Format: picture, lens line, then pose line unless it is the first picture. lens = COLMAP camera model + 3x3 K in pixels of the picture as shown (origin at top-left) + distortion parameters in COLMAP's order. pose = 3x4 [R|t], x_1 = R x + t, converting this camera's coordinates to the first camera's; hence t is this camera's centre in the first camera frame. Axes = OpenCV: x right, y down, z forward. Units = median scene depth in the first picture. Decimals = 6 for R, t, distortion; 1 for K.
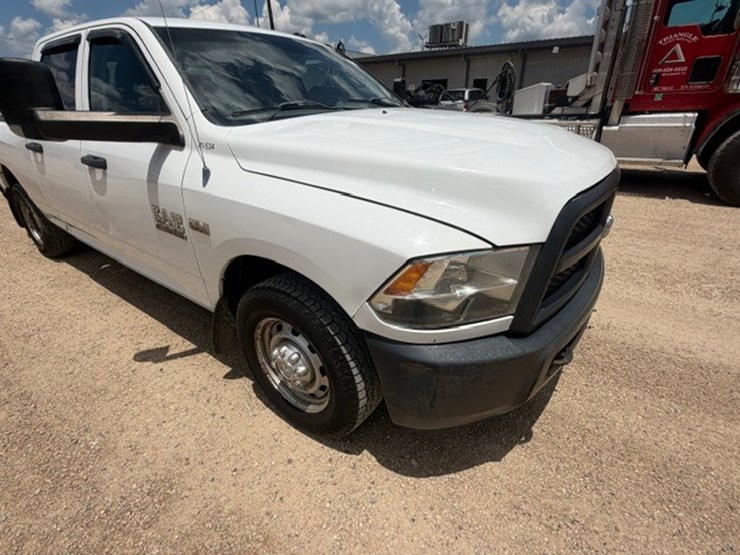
lens RADIAL K [[359.4, 0, 372.5], [0, 359.4, 274.8], [0, 0, 1]] dist [0.002857, -0.000742]
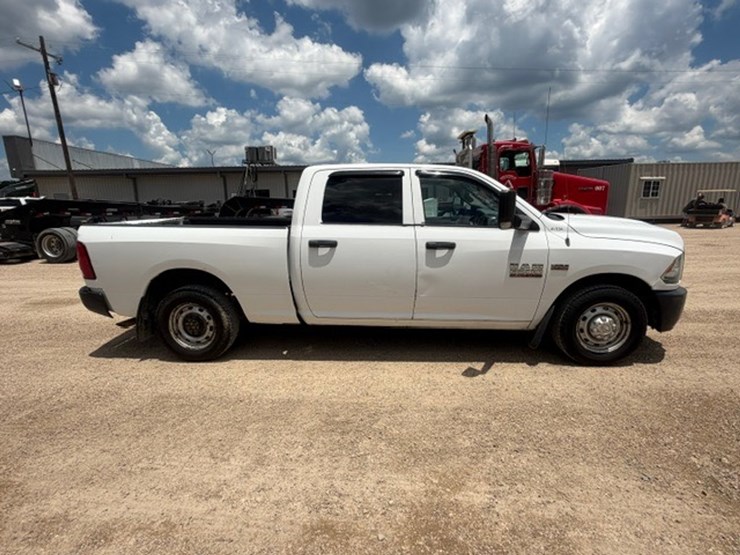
lens RADIAL K [[359.4, 0, 371.3], [0, 359.4, 276.9], [0, 0, 1]] dist [0.002857, -0.000742]
pose [[0.840885, -0.103667, 0.531193, -2.020650], [0.236674, 0.953098, -0.188653, 0.041201], [-0.486722, 0.284355, 0.825981, -0.110119]]
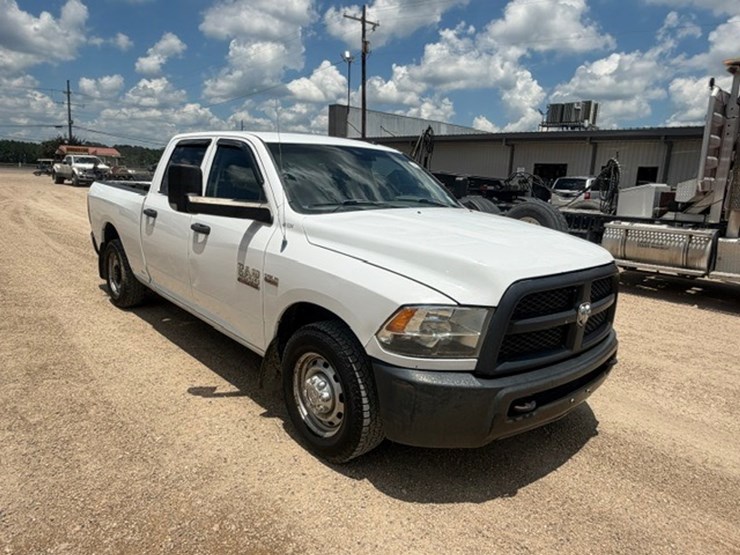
lens RADIAL K [[492.8, 0, 372.0], [0, 492.8, 275.8], [0, 0, 1]] dist [0.003205, 0.007382]
pose [[0.977285, 0.101442, -0.186072, 0.199486], [-0.144843, 0.960646, -0.237023, 0.199228], [0.154706, 0.258590, 0.953518, -0.609107]]
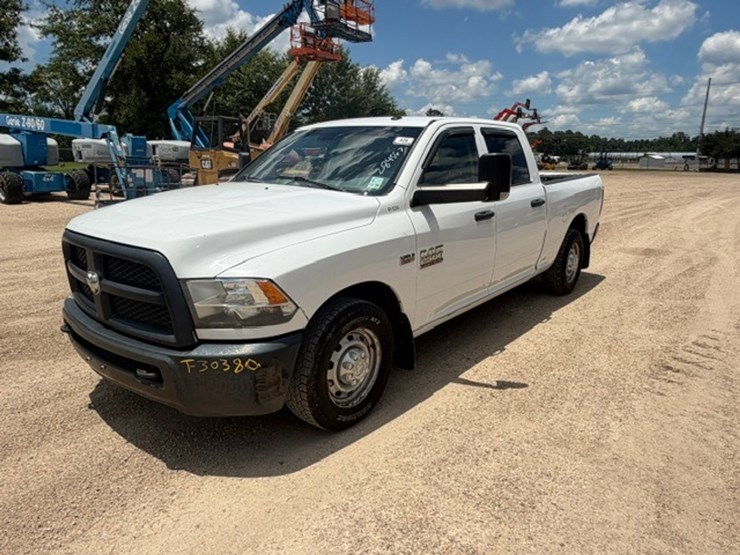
lens RADIAL K [[492.8, 0, 368.9], [0, 492.8, 277.8], [0, 0, 1]] dist [0.003205, 0.007382]
pose [[-0.066408, 0.263301, -0.962425, 1.849416], [-0.445709, 0.855146, 0.264705, -0.859900], [0.892711, 0.446540, 0.060567, 1.461451]]
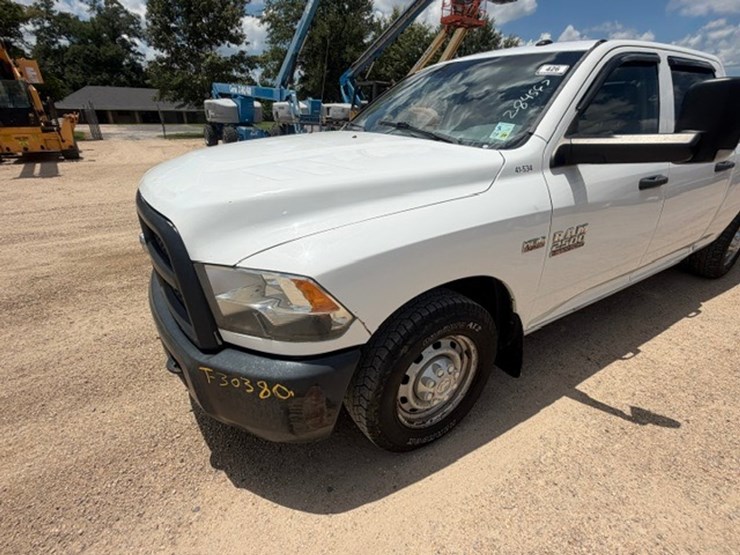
lens RADIAL K [[359.4, 0, 369.7], [0, 359.4, 279.5], [0, 0, 1]] dist [0.002857, -0.000742]
pose [[-0.374224, 0.400270, -0.836505, 1.148652], [-0.409664, 0.737900, 0.536357, -0.772919], [0.831945, 0.543404, -0.112164, 1.465434]]
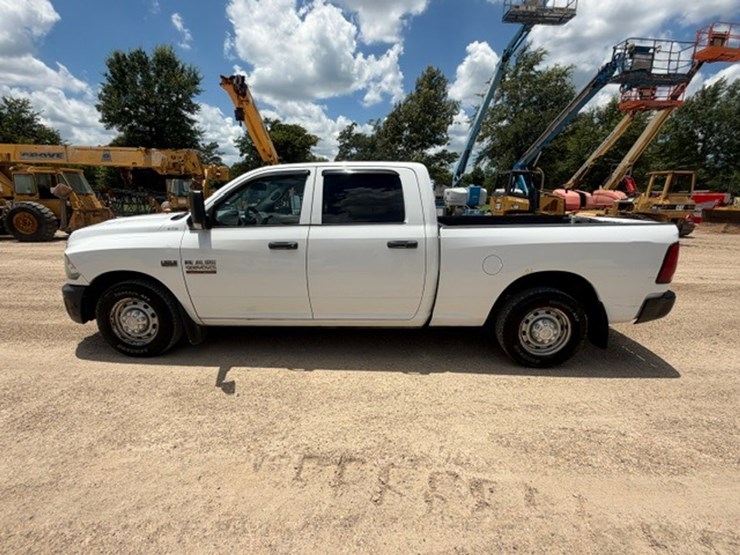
lens RADIAL K [[343.9, 0, 371.0], [0, 343.9, 279.4], [0, 0, 1]] dist [0.001968, 0.000082]
pose [[-0.833007, 0.143764, -0.534258, 0.387877], [-0.235507, 0.781657, 0.577536, -1.651528], [0.500636, 0.606913, -0.617268, 3.163744]]
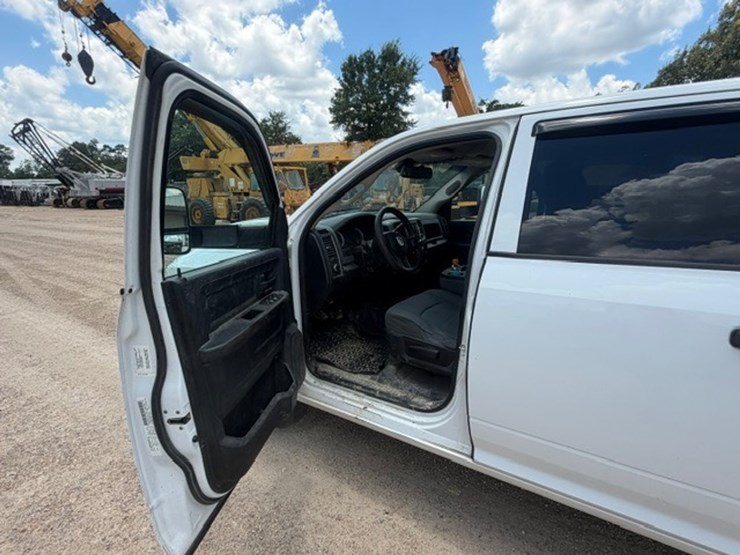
lens RADIAL K [[377.1, 0, 374.4], [0, 377.1, 281.5], [0, 0, 1]] dist [0.000353, 0.000784]
pose [[-0.998700, 0.037204, -0.034852, -0.021169], [0.006181, 0.766991, 0.641629, -1.292762], [0.050602, 0.640579, -0.766223, 2.468143]]
